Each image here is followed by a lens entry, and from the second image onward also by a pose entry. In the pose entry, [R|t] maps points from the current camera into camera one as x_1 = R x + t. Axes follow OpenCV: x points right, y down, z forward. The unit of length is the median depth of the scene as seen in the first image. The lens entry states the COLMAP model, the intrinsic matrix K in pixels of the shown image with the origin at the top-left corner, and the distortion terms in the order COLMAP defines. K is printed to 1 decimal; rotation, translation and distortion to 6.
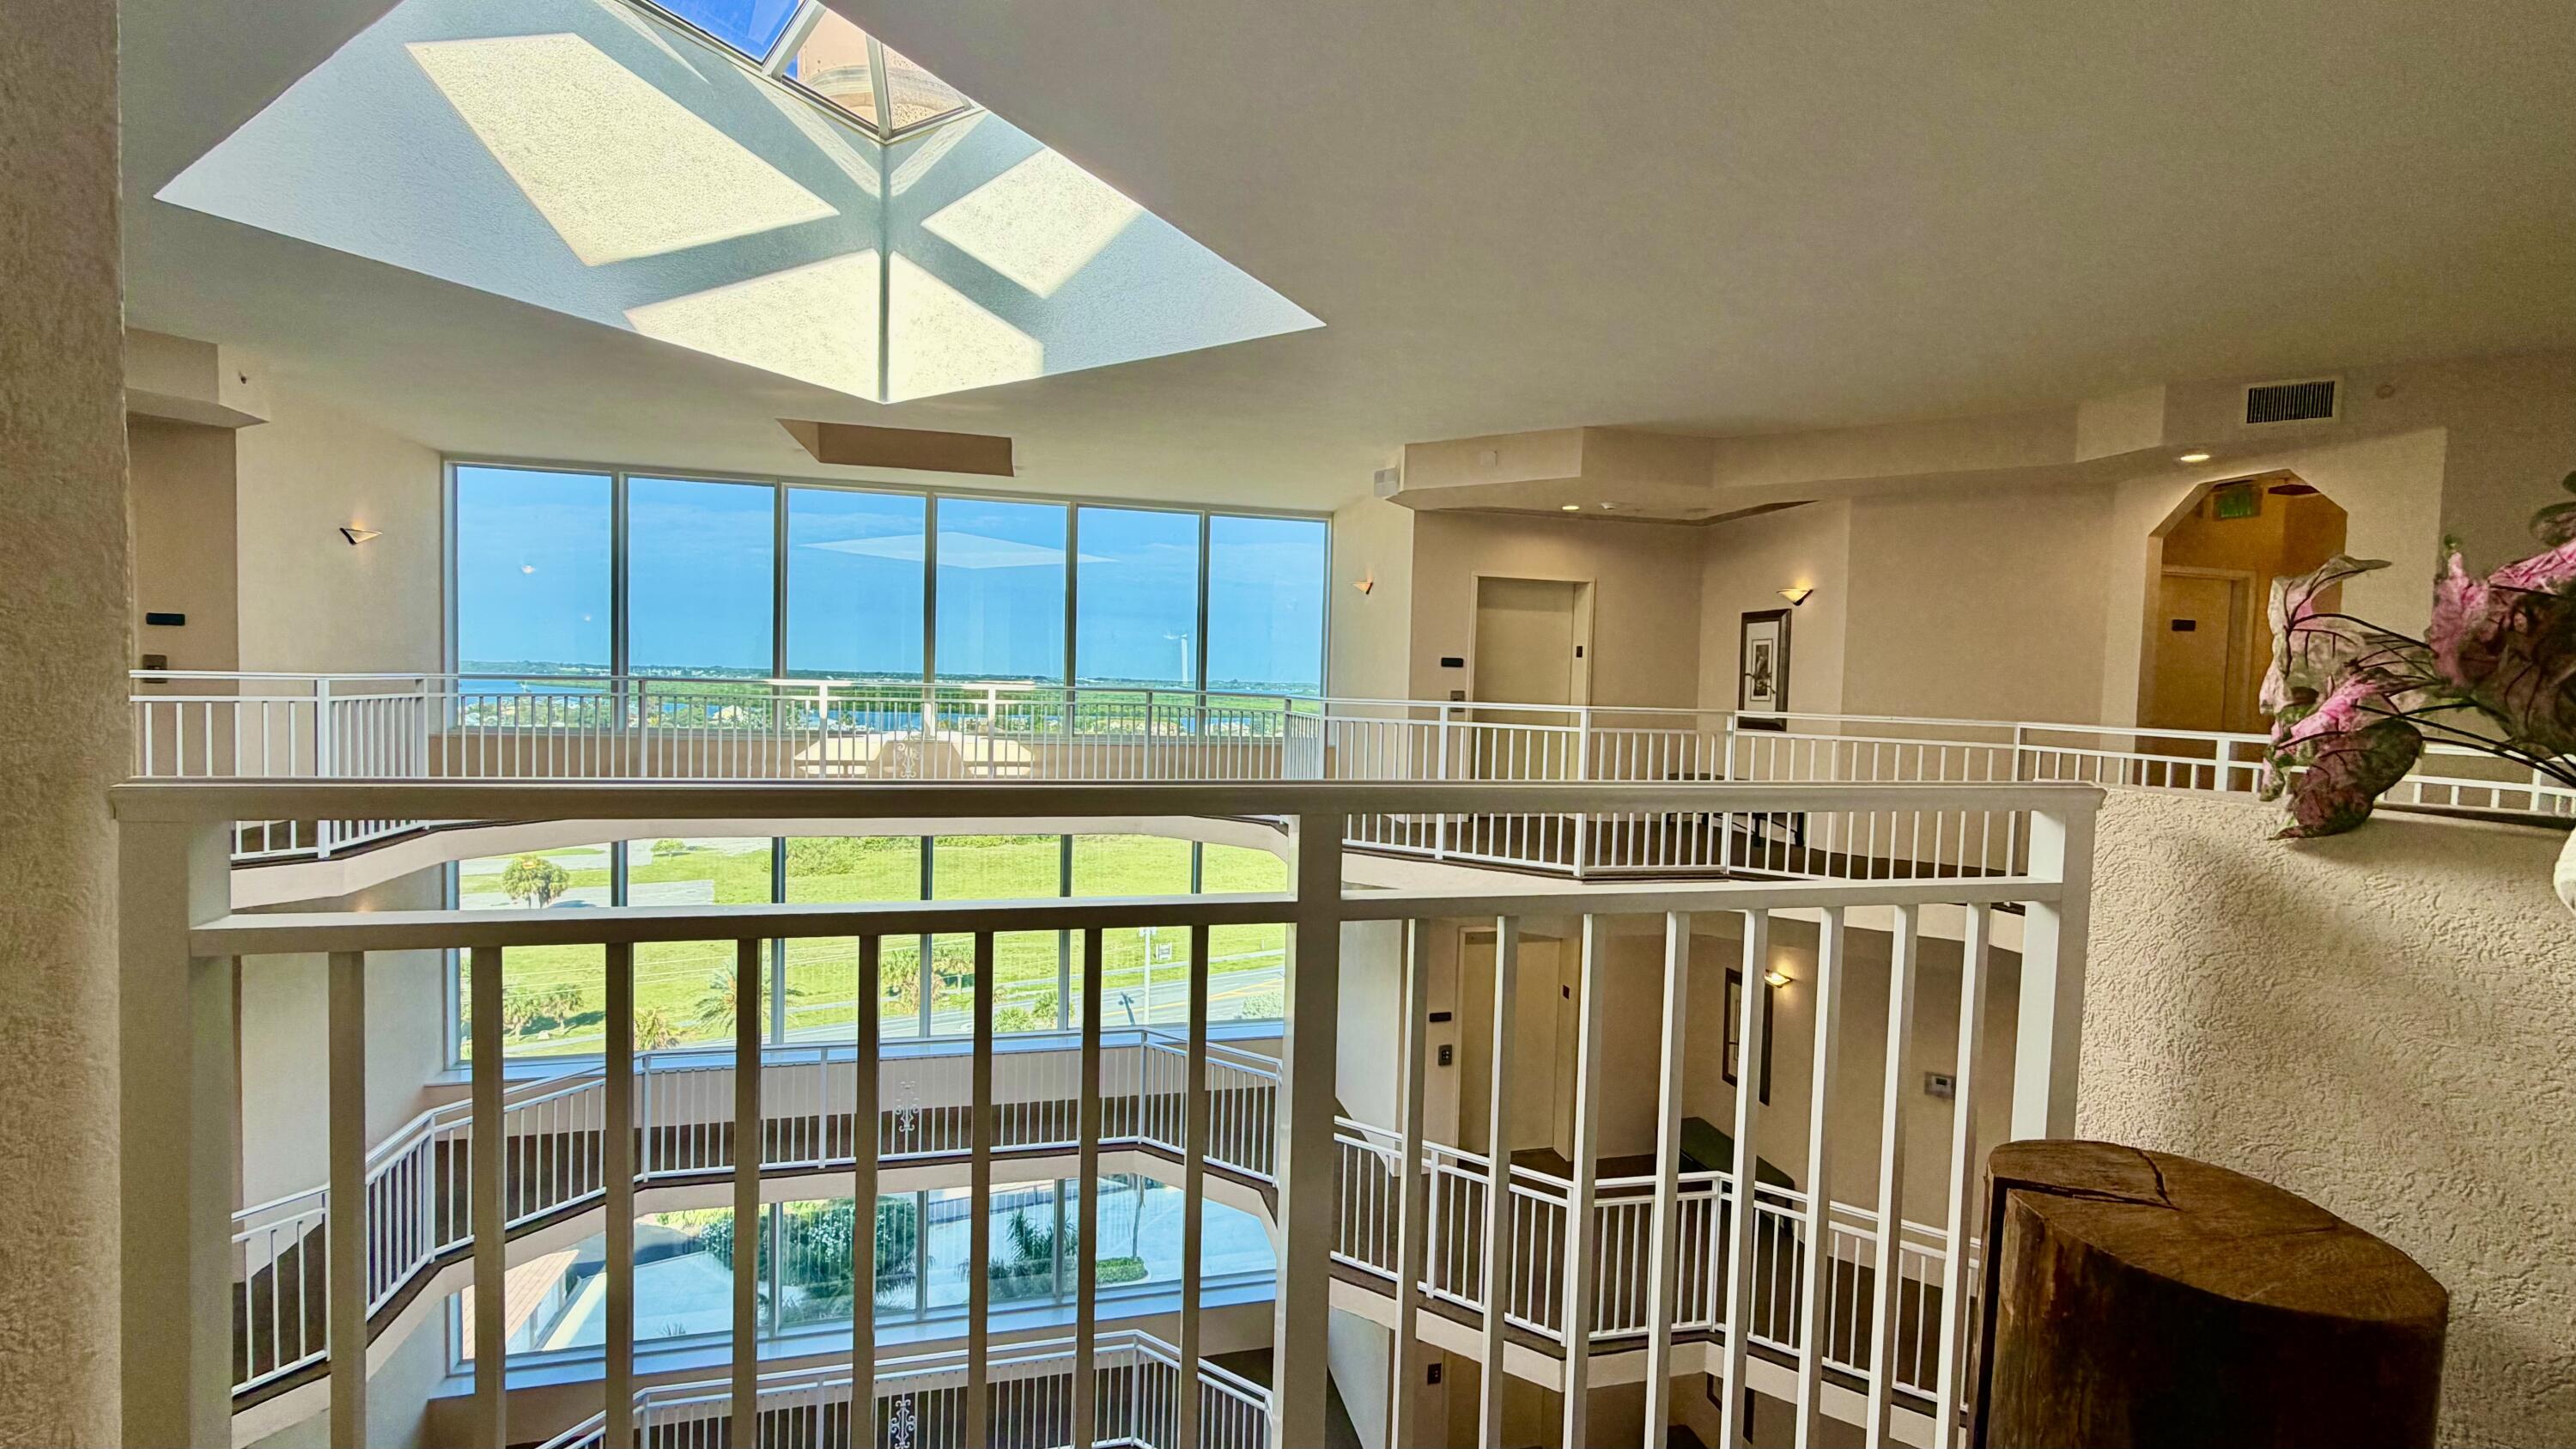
lens RADIAL K [[1027.4, 0, 1273.8], [0, 1027.4, 723.7], [0, 0, 1]] dist [-0.000283, -0.000006]
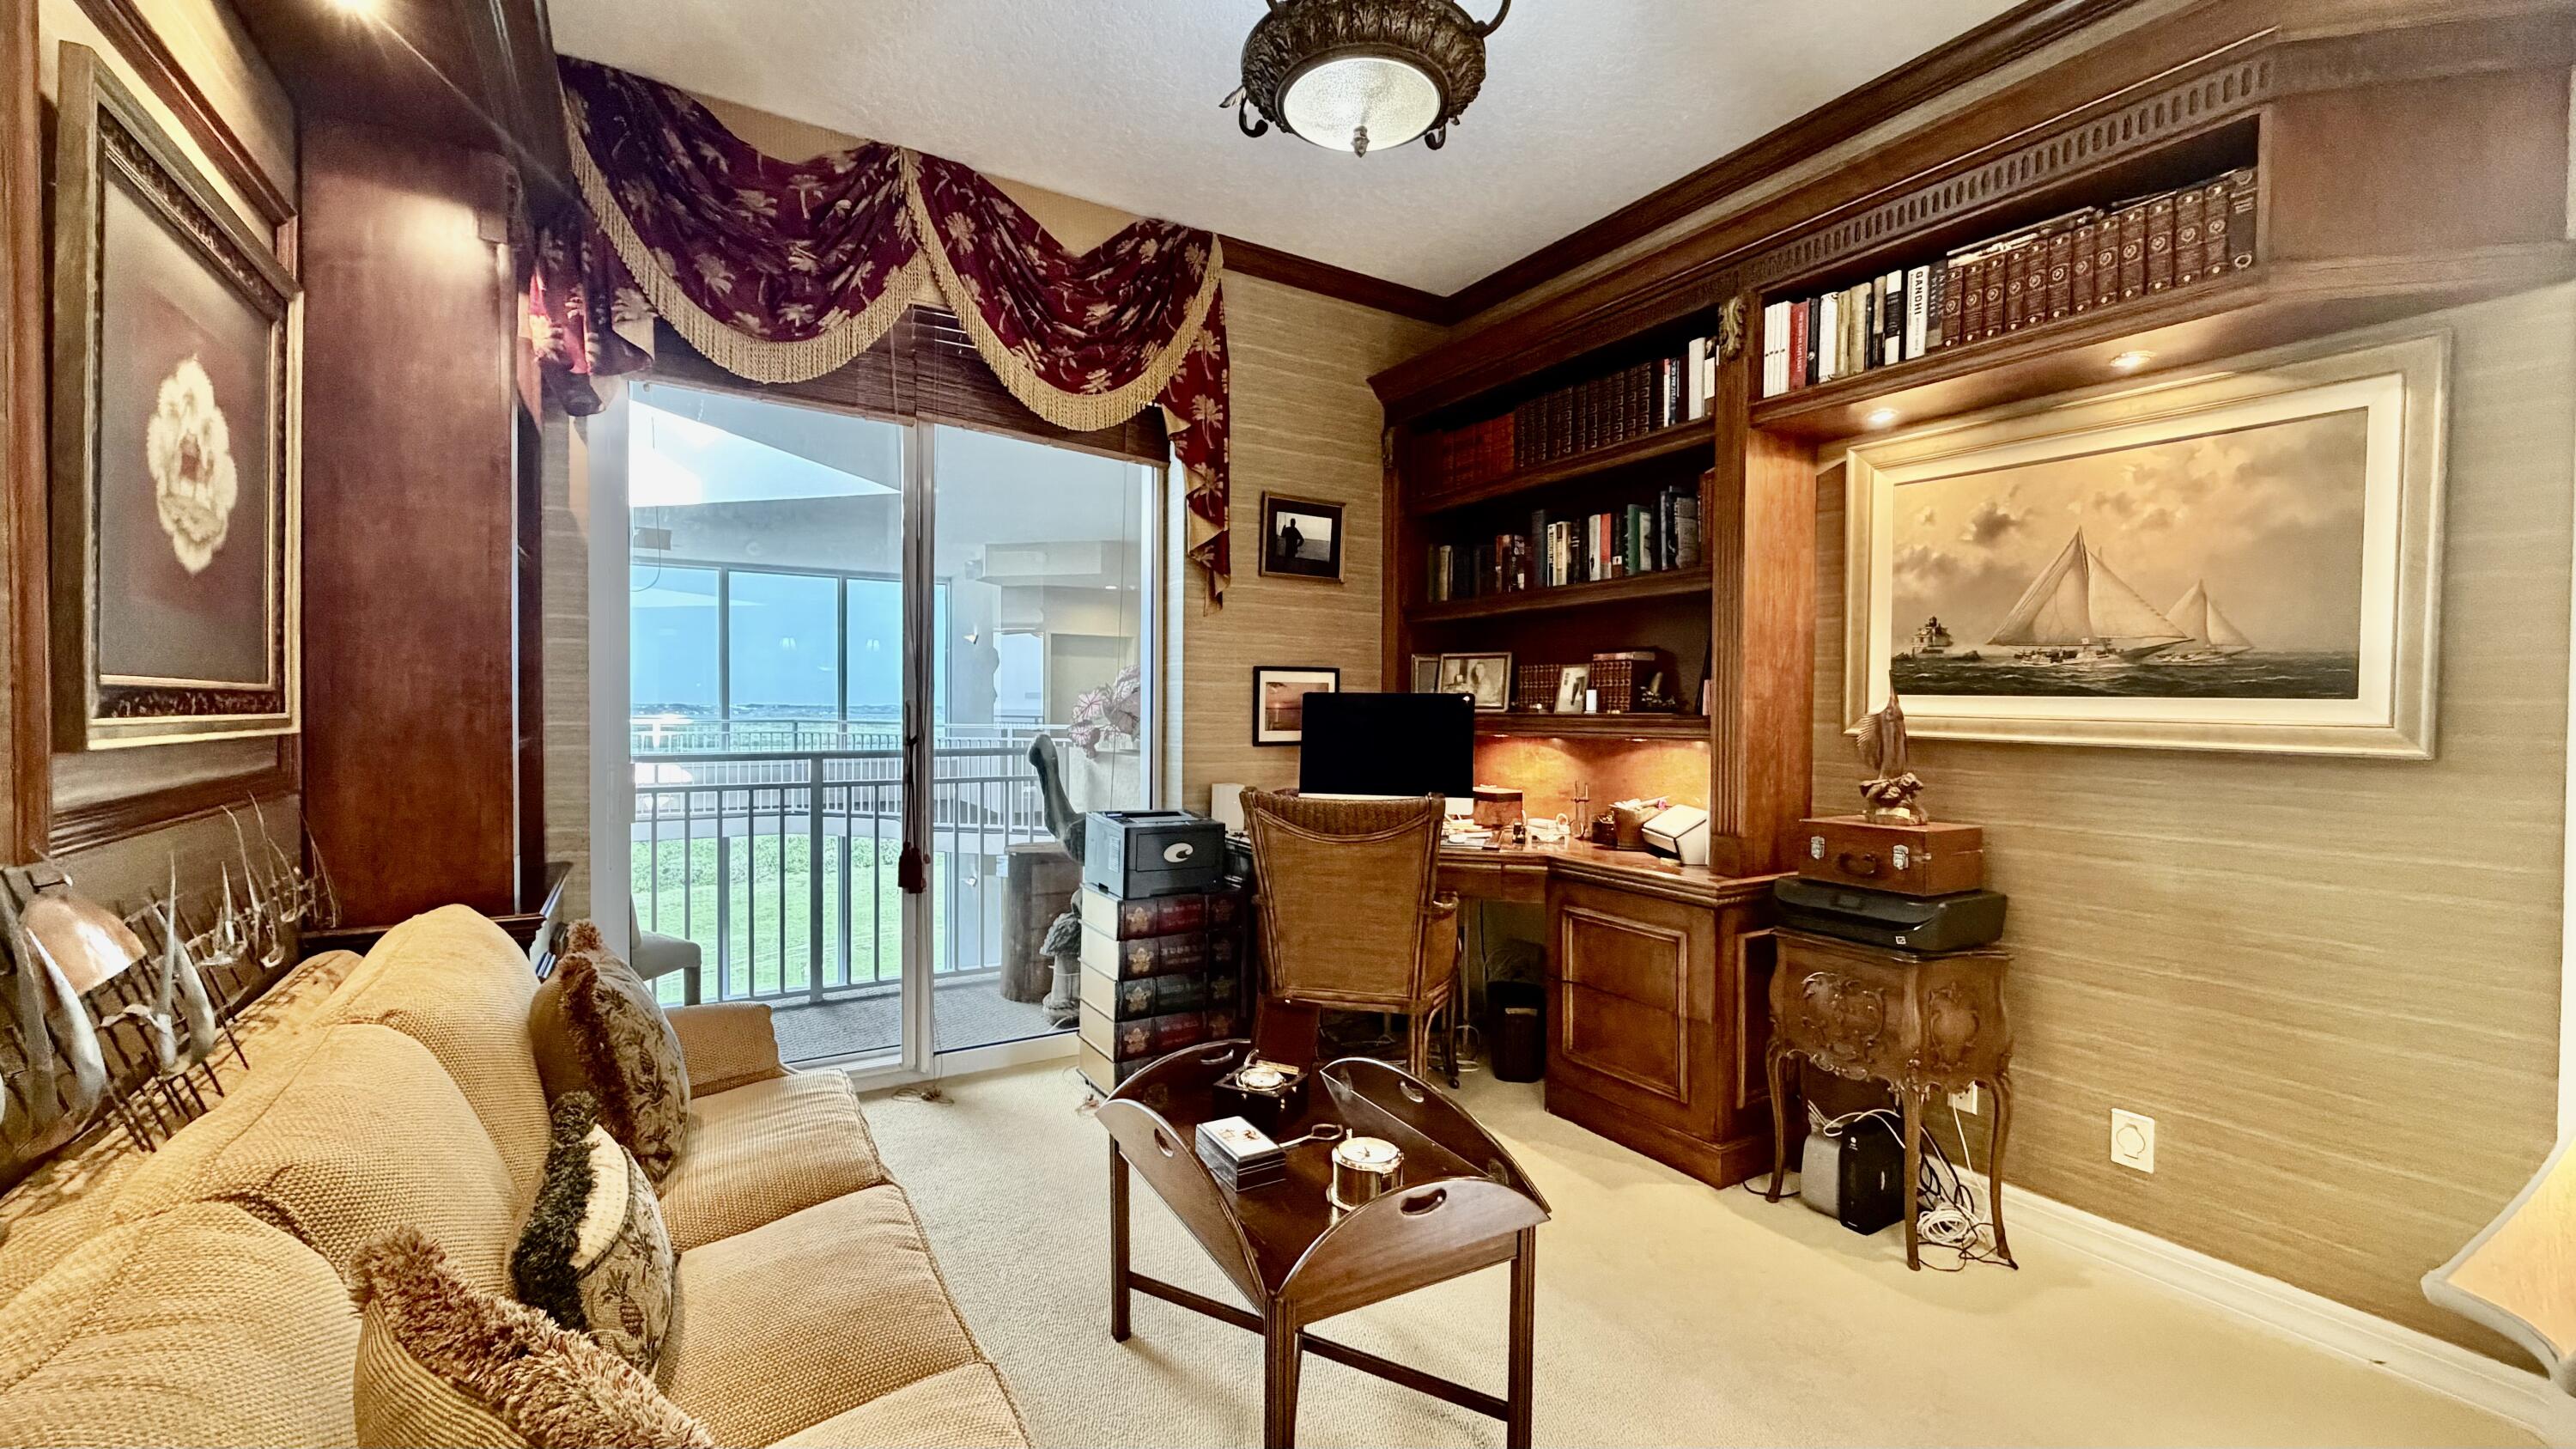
lens RADIAL K [[1027.4, 0, 1273.8], [0, 1027.4, 723.7], [0, 0, 1]] dist [-0.000283, -0.000006]
pose [[0.957268, -0.023263, 0.288265, 0.101986], [0.028373, 0.999505, -0.013558, 0.005953], [-0.287807, 0.021158, 0.957455, -0.493627]]
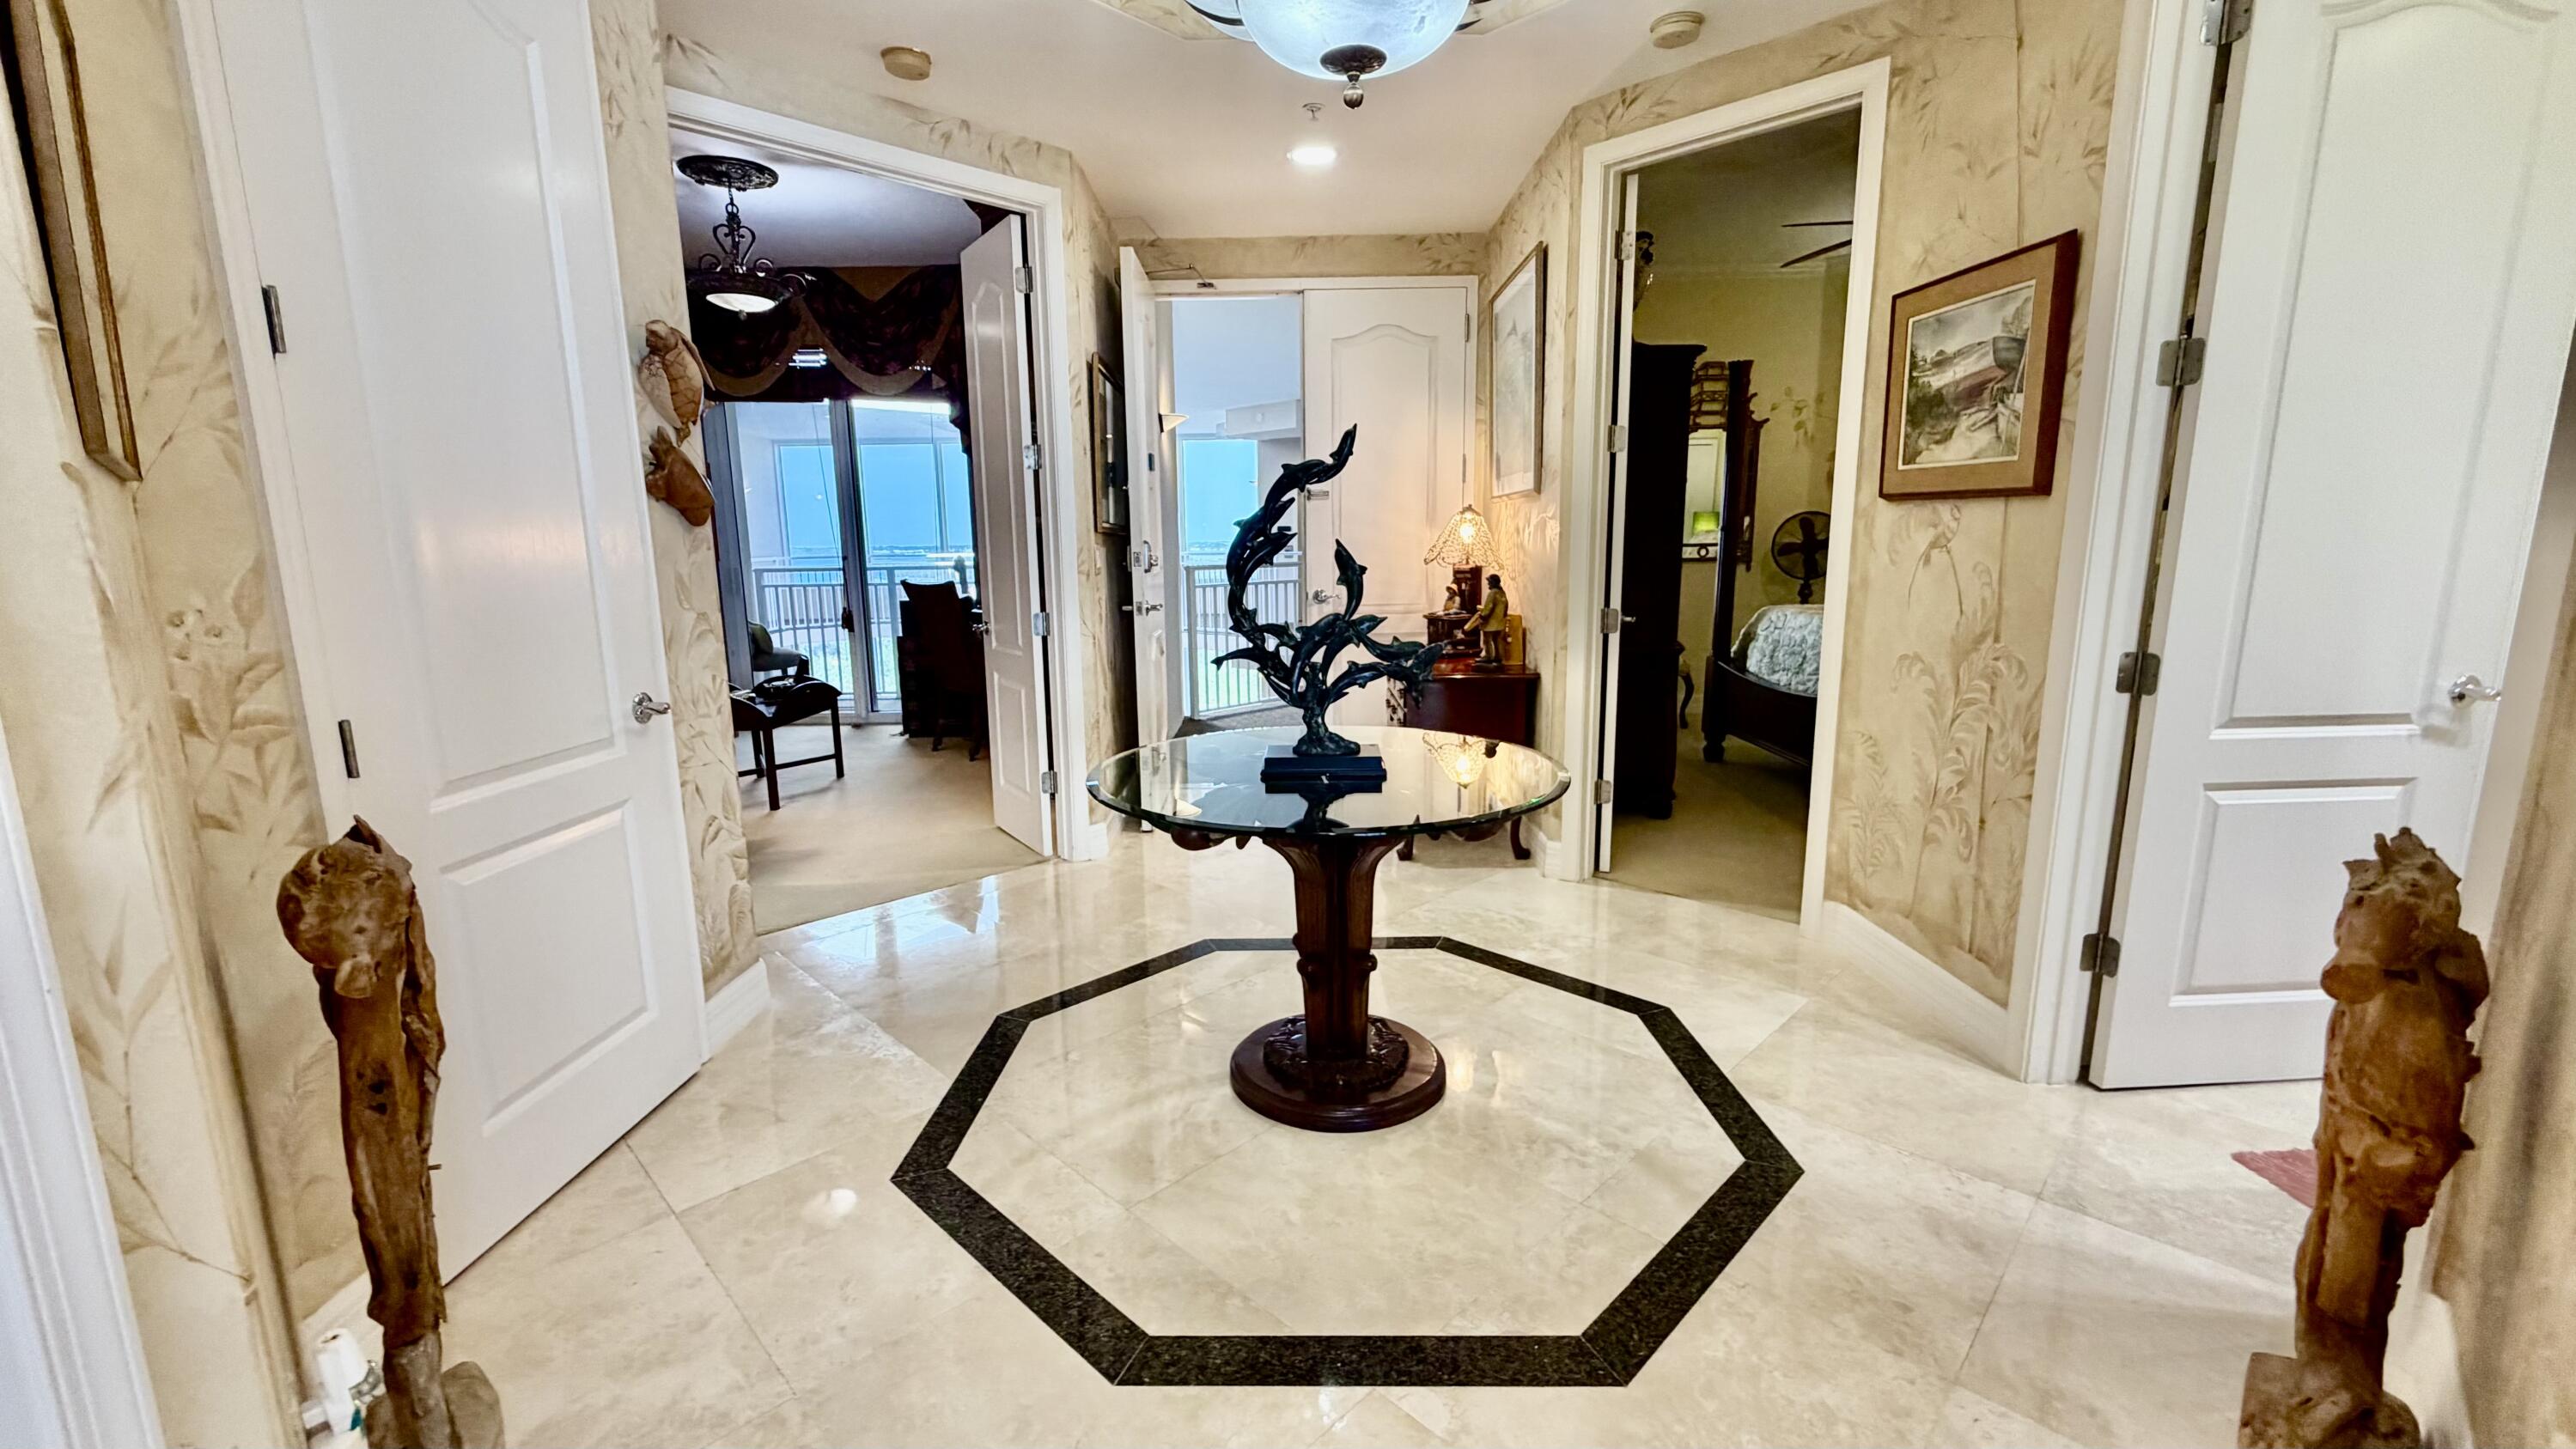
lens RADIAL K [[1027.2, 0, 1273.8], [0, 1027.2, 723.7], [0, 0, 1]] dist [-0.000283, -0.000006]
pose [[0.969831, 0.004872, -0.243728, 0.695902], [0.027748, 0.991096, 0.130225, 0.041575], [0.242192, -0.133060, 0.961061, -0.843064]]
